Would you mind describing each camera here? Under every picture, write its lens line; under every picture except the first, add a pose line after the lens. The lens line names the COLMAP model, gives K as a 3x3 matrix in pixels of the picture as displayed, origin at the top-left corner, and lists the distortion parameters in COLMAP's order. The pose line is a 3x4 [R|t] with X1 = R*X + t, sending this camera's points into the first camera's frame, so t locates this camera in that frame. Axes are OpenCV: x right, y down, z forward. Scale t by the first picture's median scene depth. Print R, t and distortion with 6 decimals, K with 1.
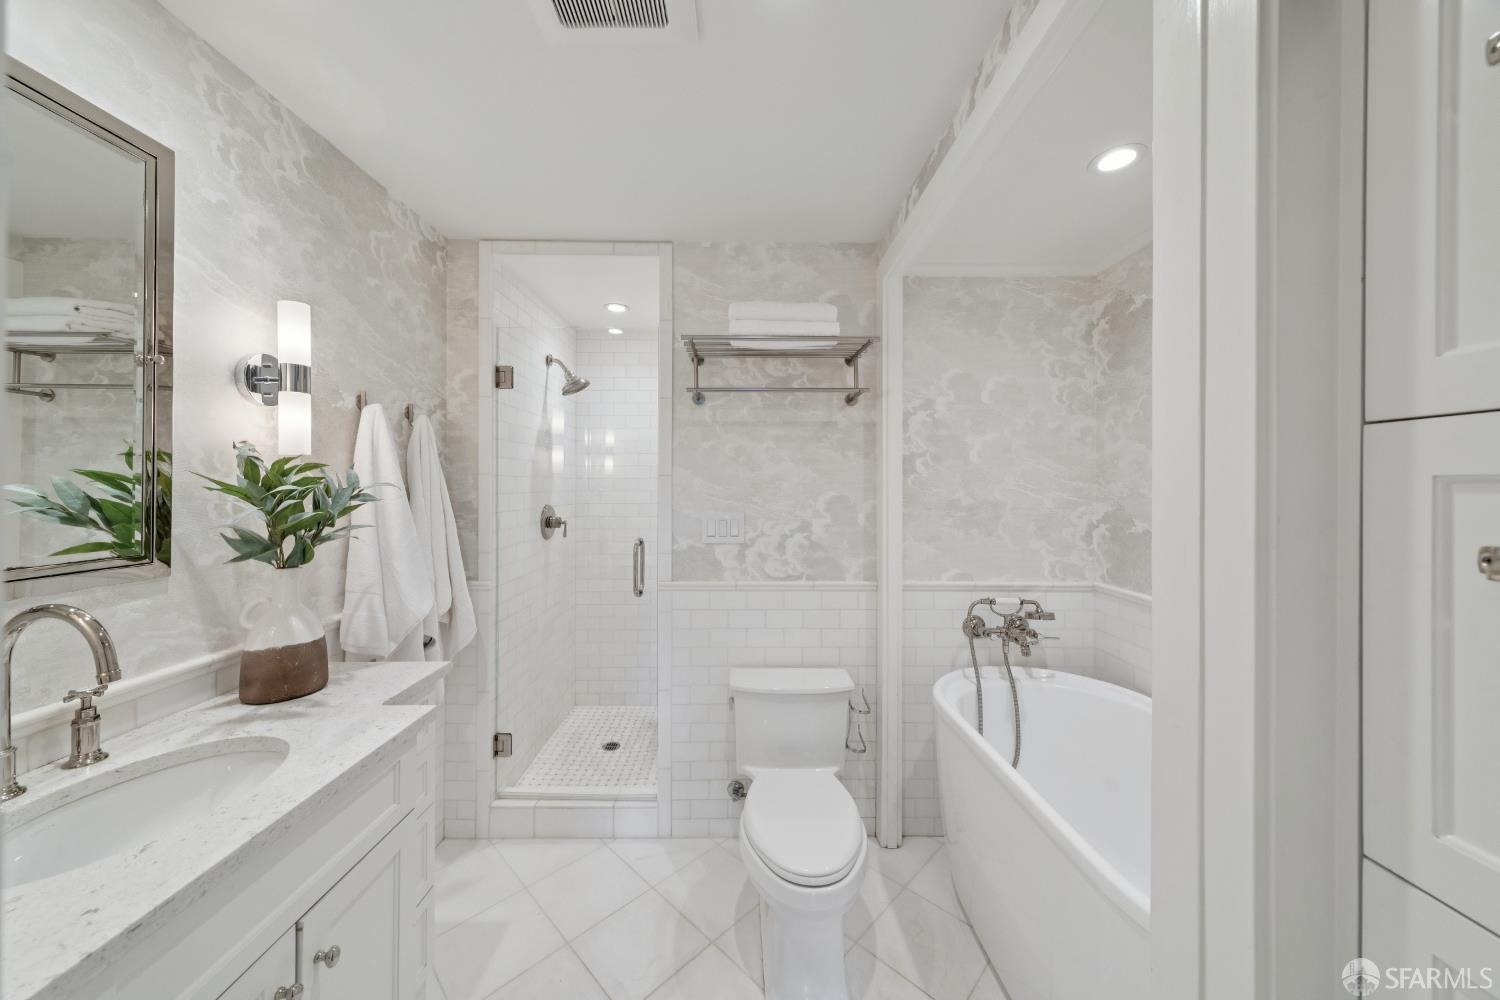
lens RADIAL K [[522.3, 0, 750.3], [0, 522.3, 491.7], [0, 0, 1]] dist [-0.000687, -0.000153]
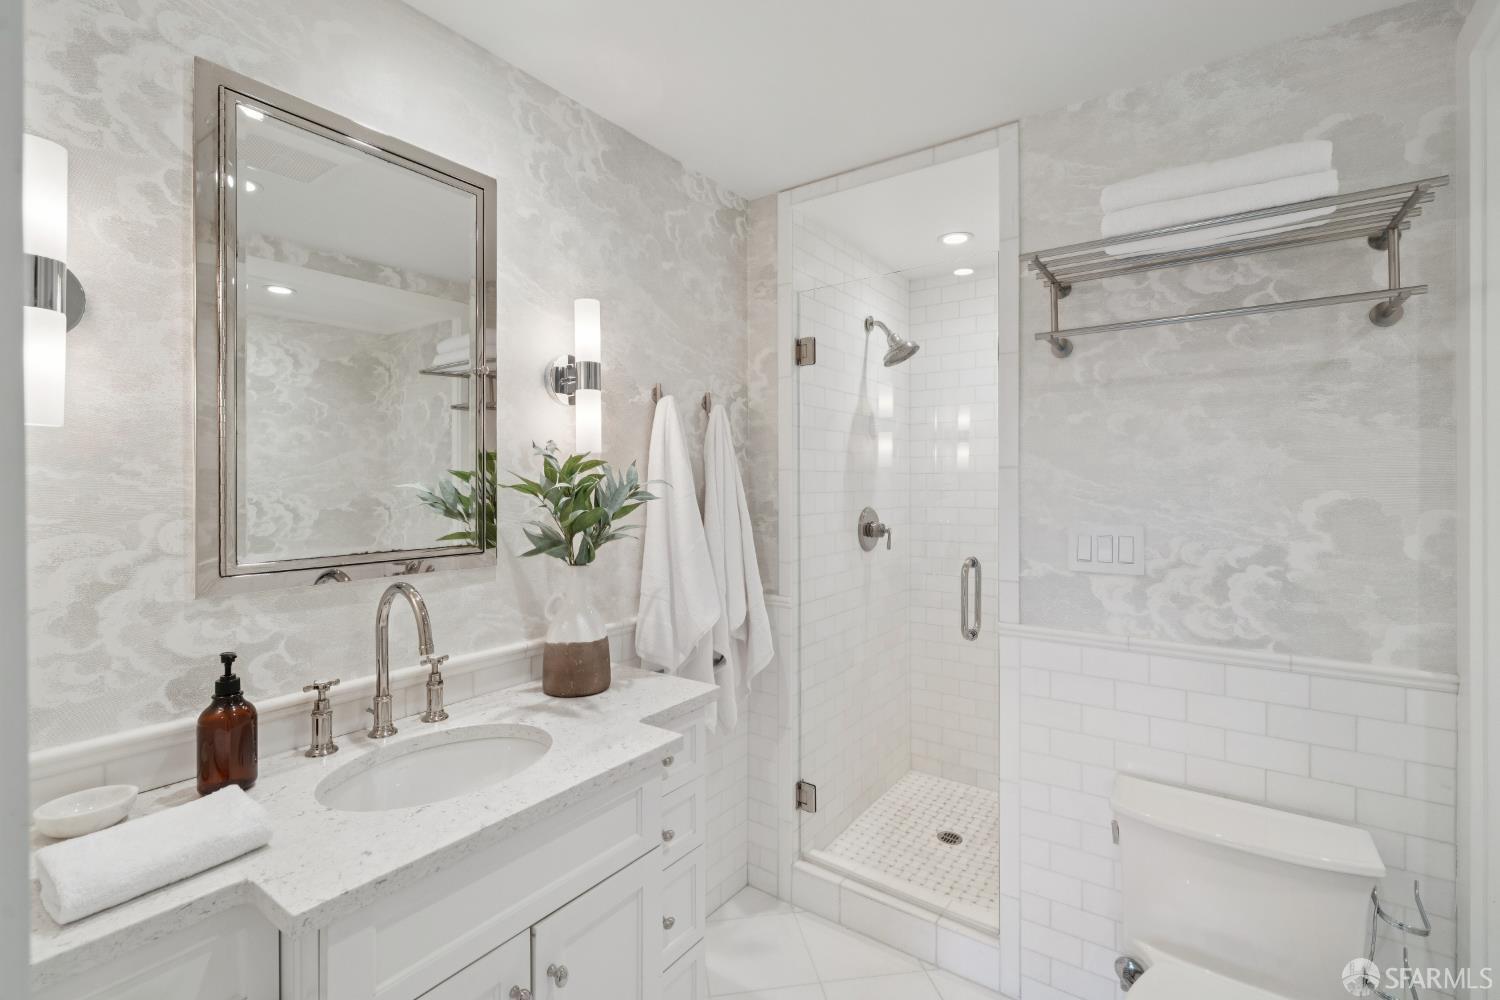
lens RADIAL K [[670.4, 0, 748.5], [0, 670.4, 491.3], [0, 0, 1]] dist [0.000426, -0.000779]
pose [[0.801737, 0.003847, -0.597665, 0.091714], [-0.004086, 0.999991, 0.000955, 0.000859], [0.597663, 0.001676, 0.801745, 0.100477]]
